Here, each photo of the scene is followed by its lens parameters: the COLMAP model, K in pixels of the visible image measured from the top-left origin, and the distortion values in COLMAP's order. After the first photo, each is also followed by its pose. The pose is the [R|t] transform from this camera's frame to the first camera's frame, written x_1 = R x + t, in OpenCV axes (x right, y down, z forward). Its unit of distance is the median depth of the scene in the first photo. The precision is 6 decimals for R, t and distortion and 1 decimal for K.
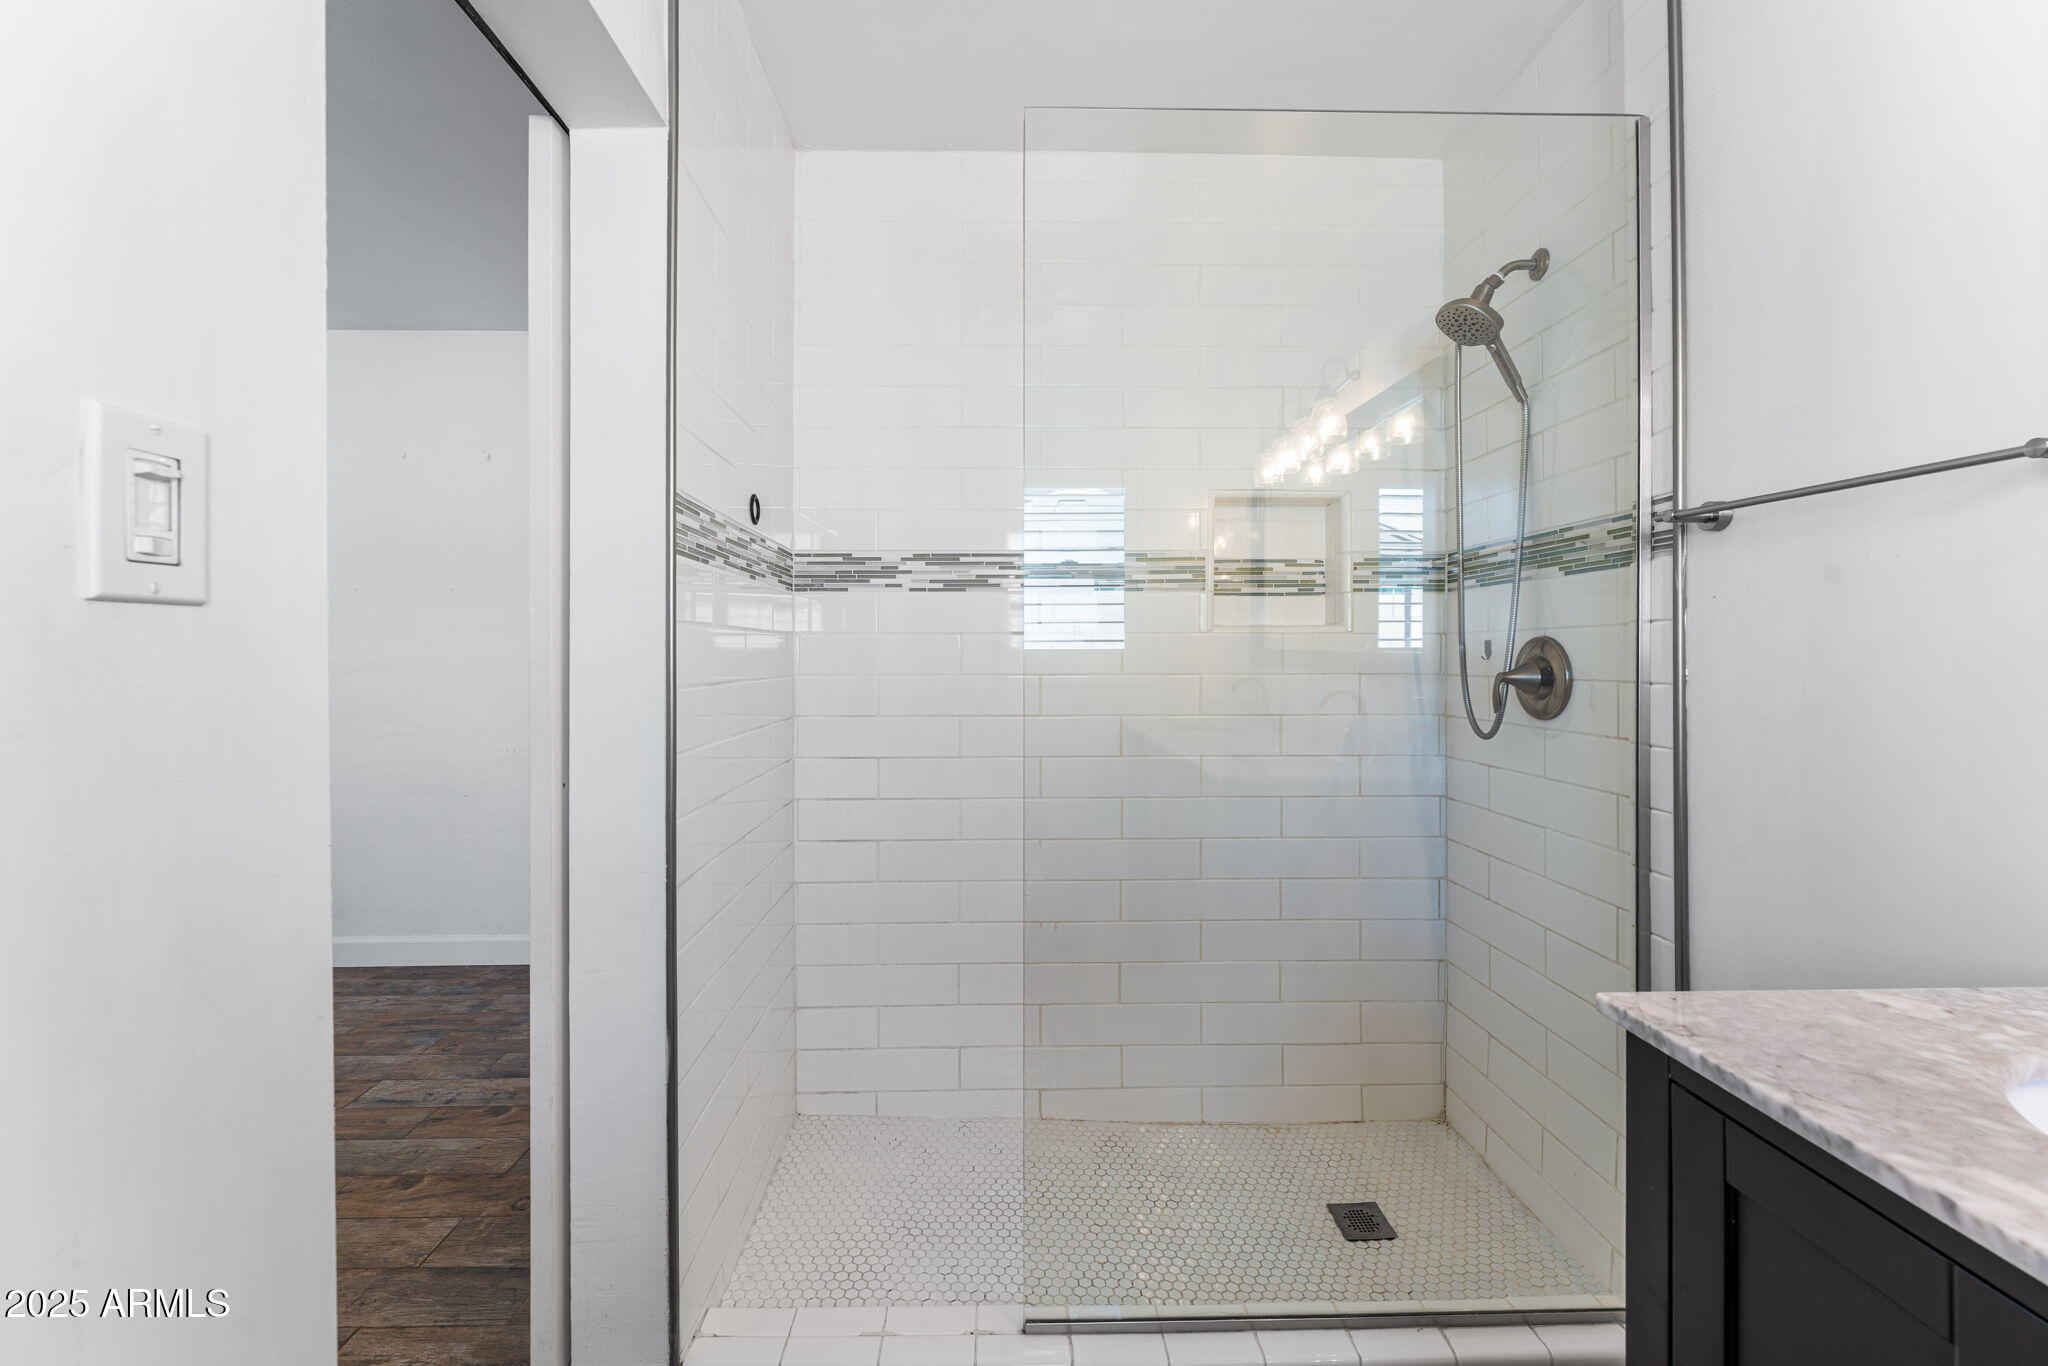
lens RADIAL K [[878.3, 0, 1030.3], [0, 878.3, 649.1], [0, 0, 1]] dist [-0.003328, 0.000295]
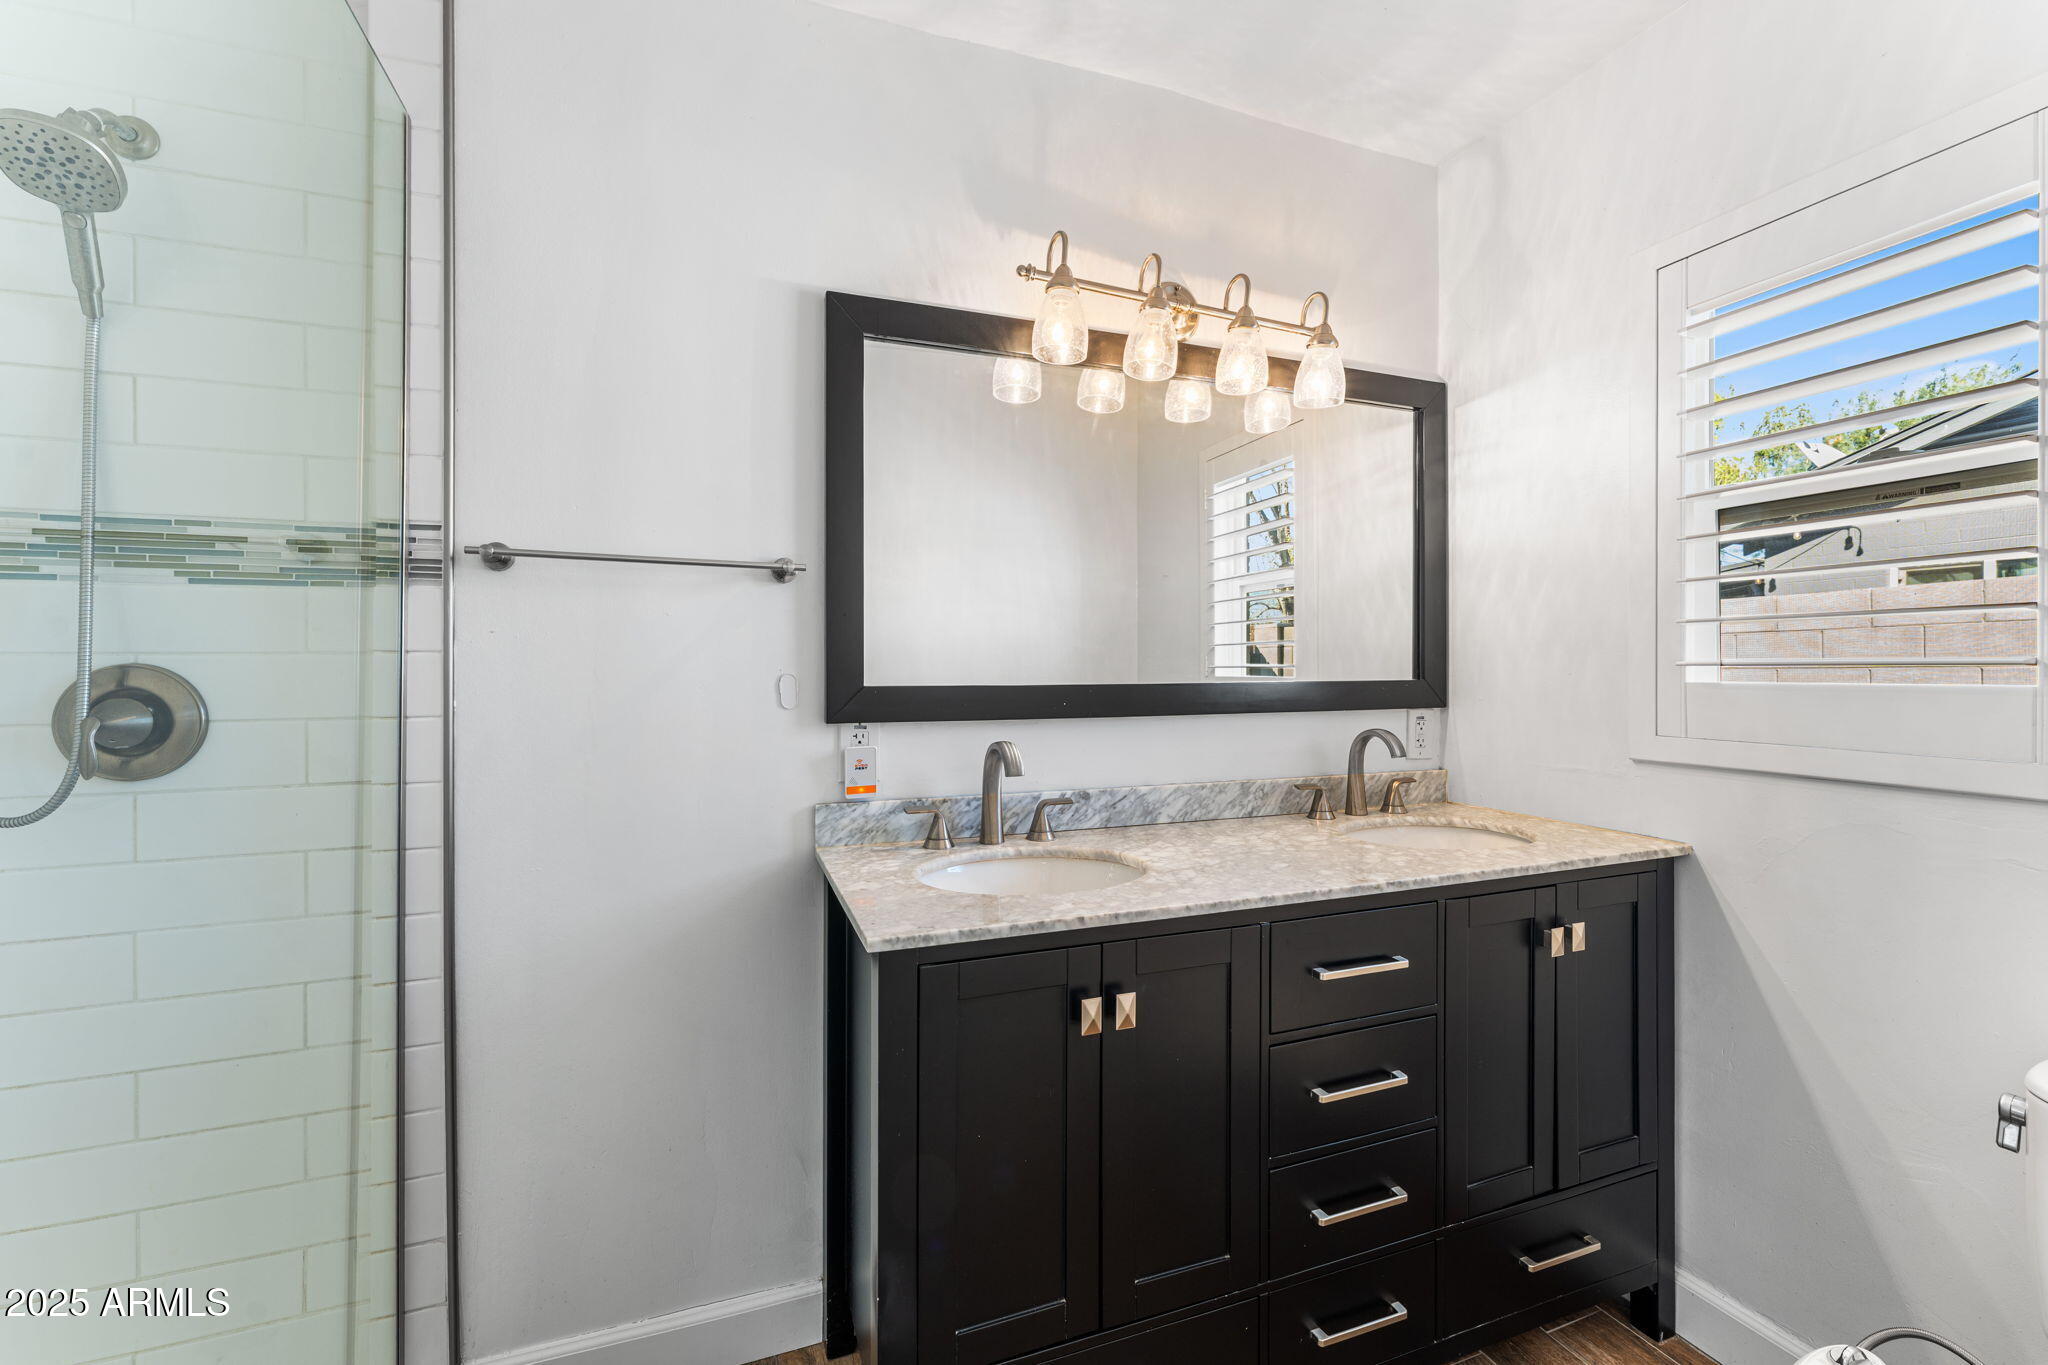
lens RADIAL K [[823.4, 0, 1009.0], [0, 823.4, 671.7], [0, 0, 1]] dist [-0.003369, 0.000226]
pose [[-0.330134, 0.003026, 0.943929, -0.372242], [0.001382, 0.999995, -0.002722, -0.007042], [-0.943933, 0.000406, -0.330137, 0.742959]]
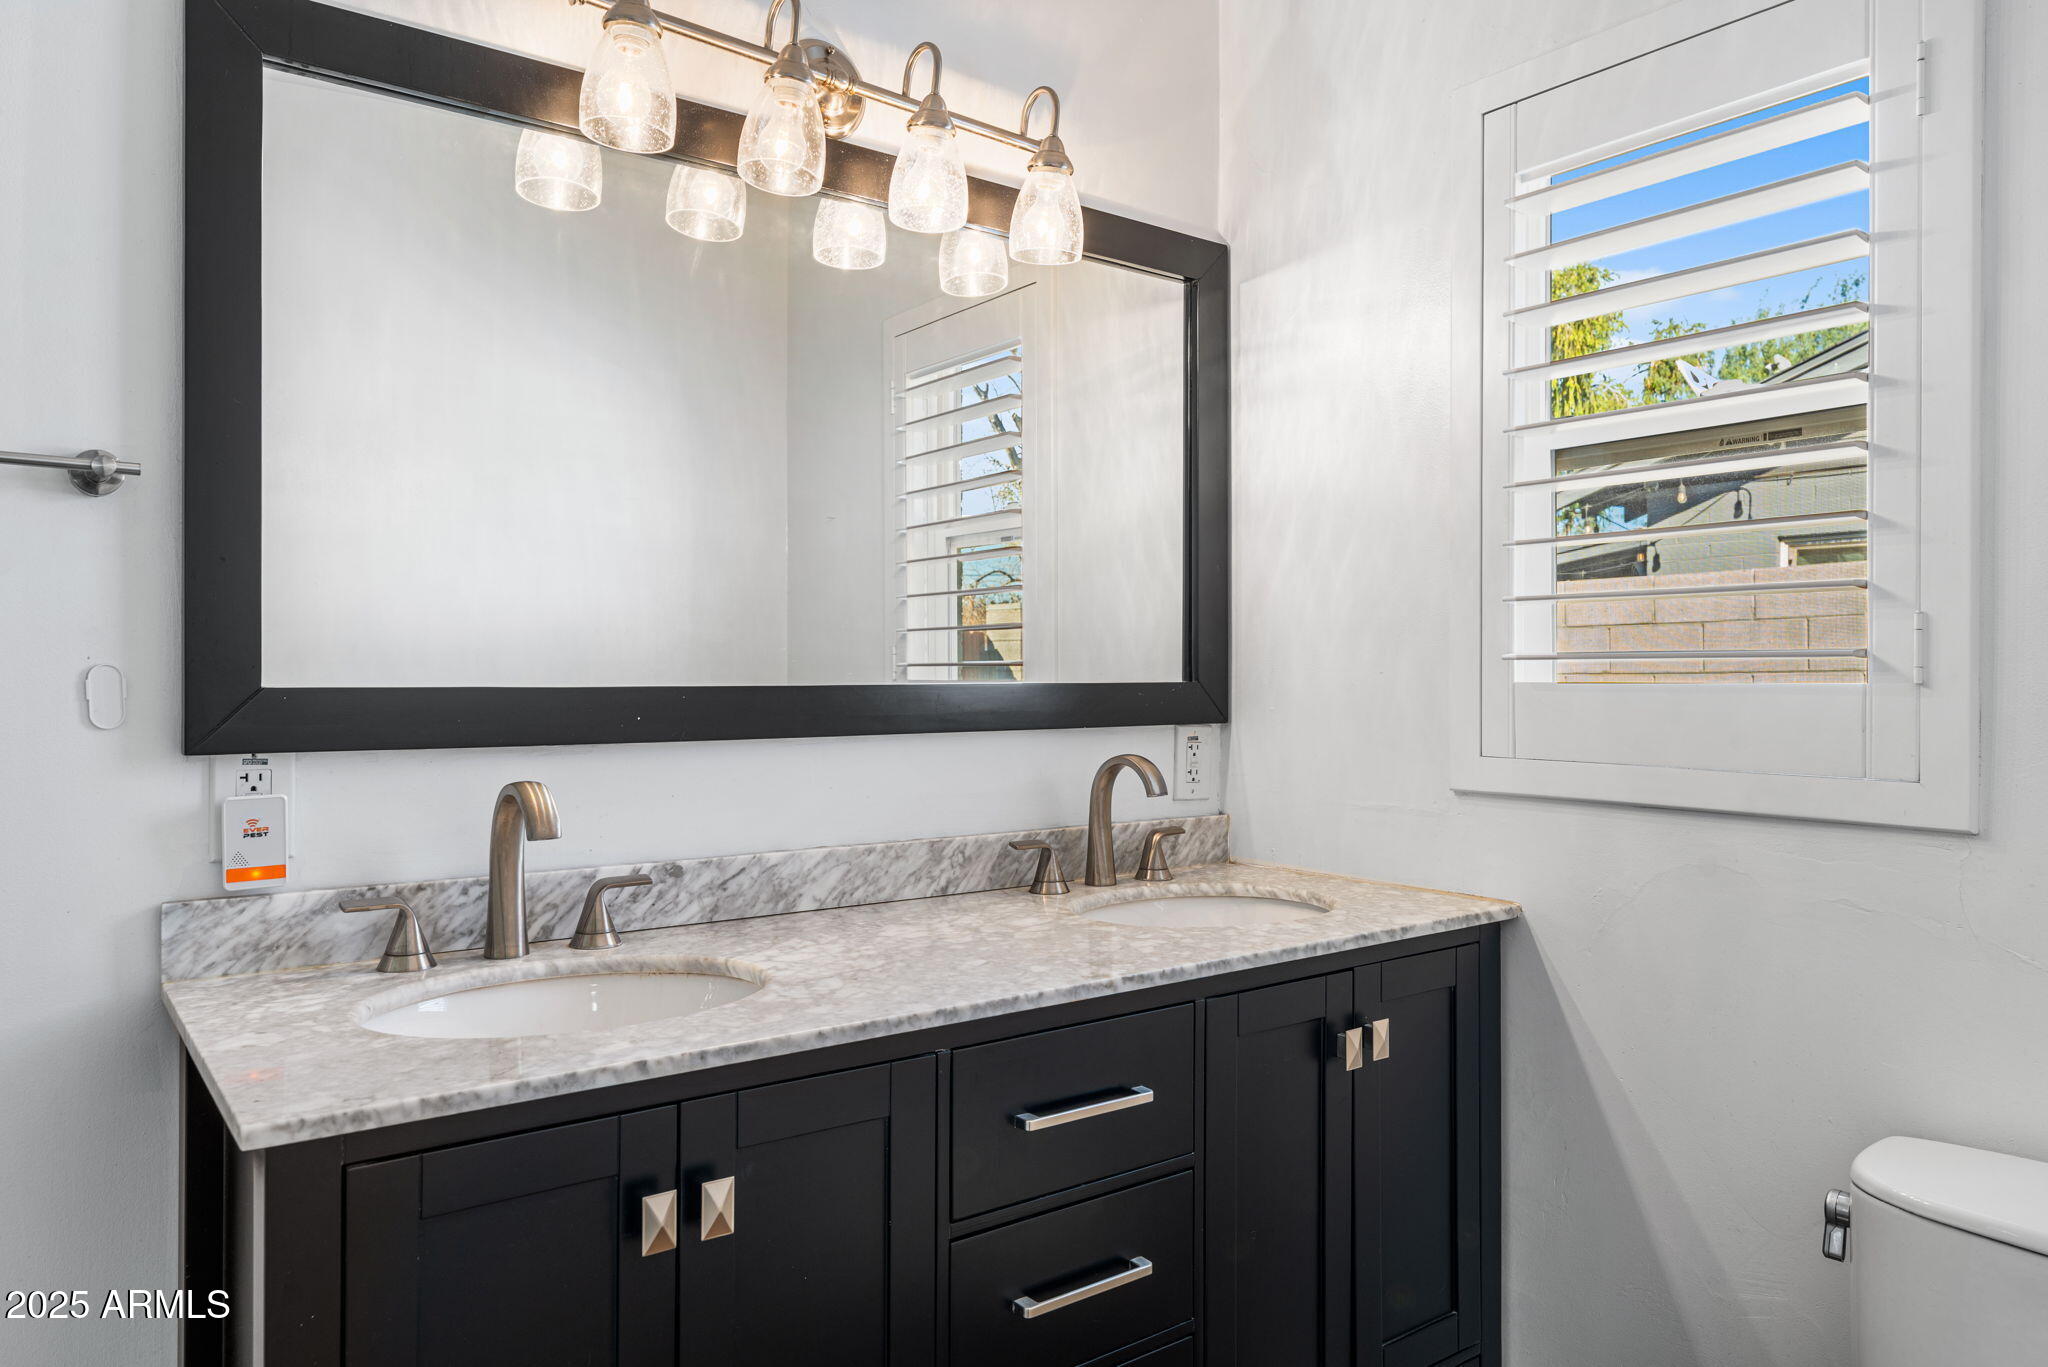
lens RADIAL K [[1361.2, 0, 1005.5], [0, 1361.2, 680.4], [0, 0, 1]] dist [0.000676, -0.005242]
pose [[-0.590857, 0.002724, 0.806772, -0.418582], [0.000738, 0.999996, -0.002836, 0.007806], [-0.806776, -0.001080, -0.590856, 0.712974]]
